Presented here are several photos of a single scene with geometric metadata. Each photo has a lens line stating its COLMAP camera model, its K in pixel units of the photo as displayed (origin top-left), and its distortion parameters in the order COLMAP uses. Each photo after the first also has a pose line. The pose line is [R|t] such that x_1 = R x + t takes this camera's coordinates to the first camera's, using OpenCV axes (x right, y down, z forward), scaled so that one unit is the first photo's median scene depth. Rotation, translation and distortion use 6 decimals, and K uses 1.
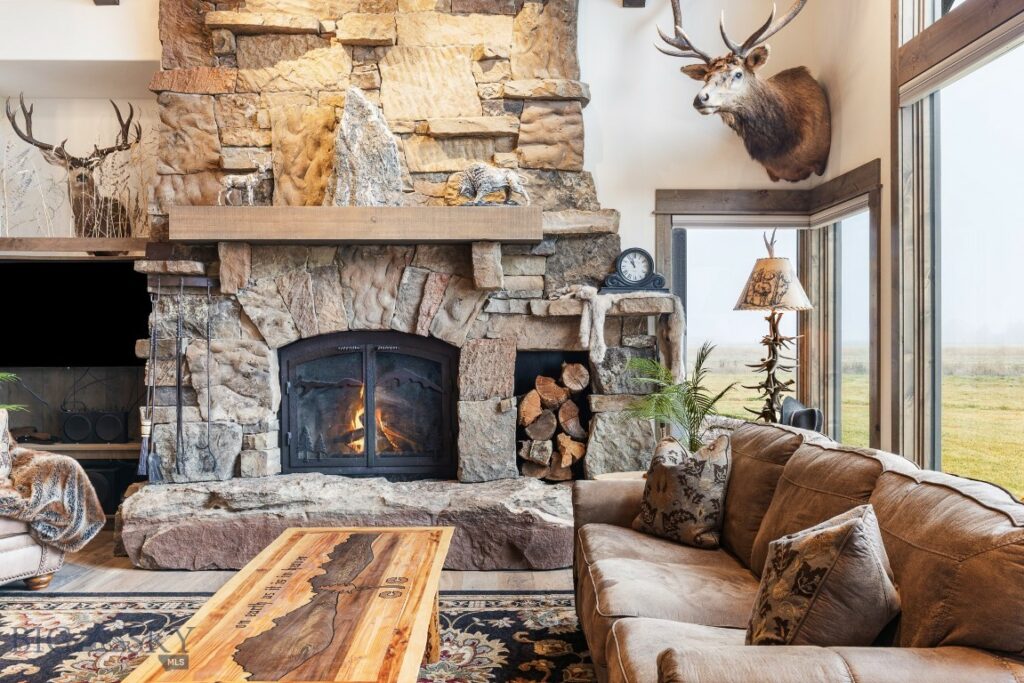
lens RADIAL K [[851.5, 0, 511.8], [0, 851.5, 340.4], [0, 0, 1]] dist [-0.001613, 0.000589]
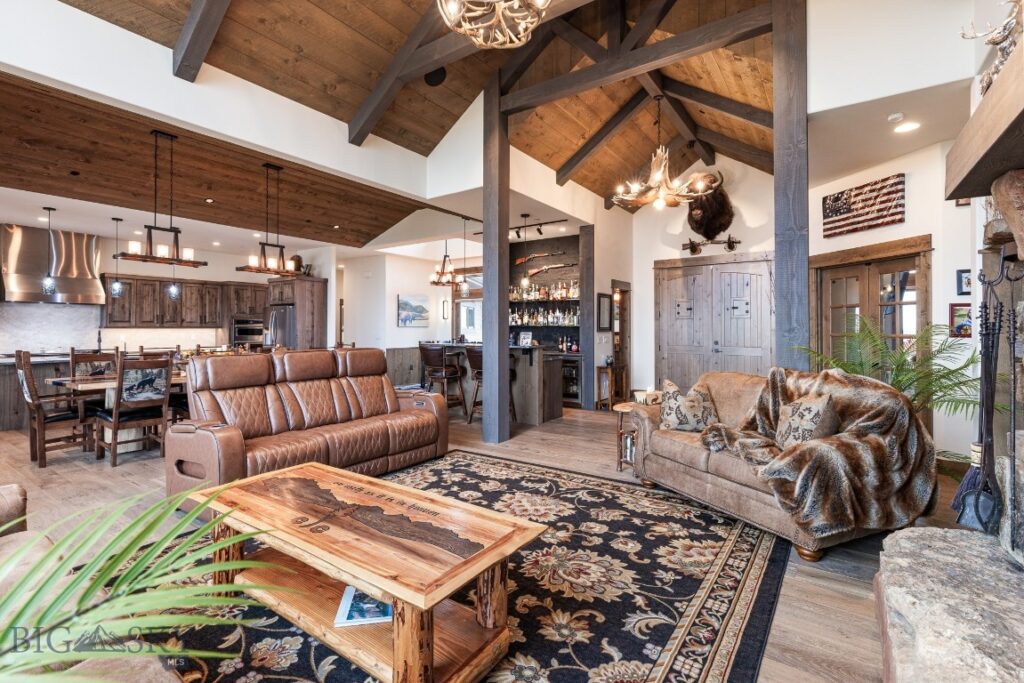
lens RADIAL K [[461.1, 0, 512.5], [0, 461.1, 325.1], [0, 0, 1]] dist [0.004323, -0.000593]
pose [[-0.575483, -0.006509, -0.817788, 0.195477], [-0.006370, 0.999974, -0.003477, -0.012298], [0.817789, 0.003208, -0.575509, 1.230003]]
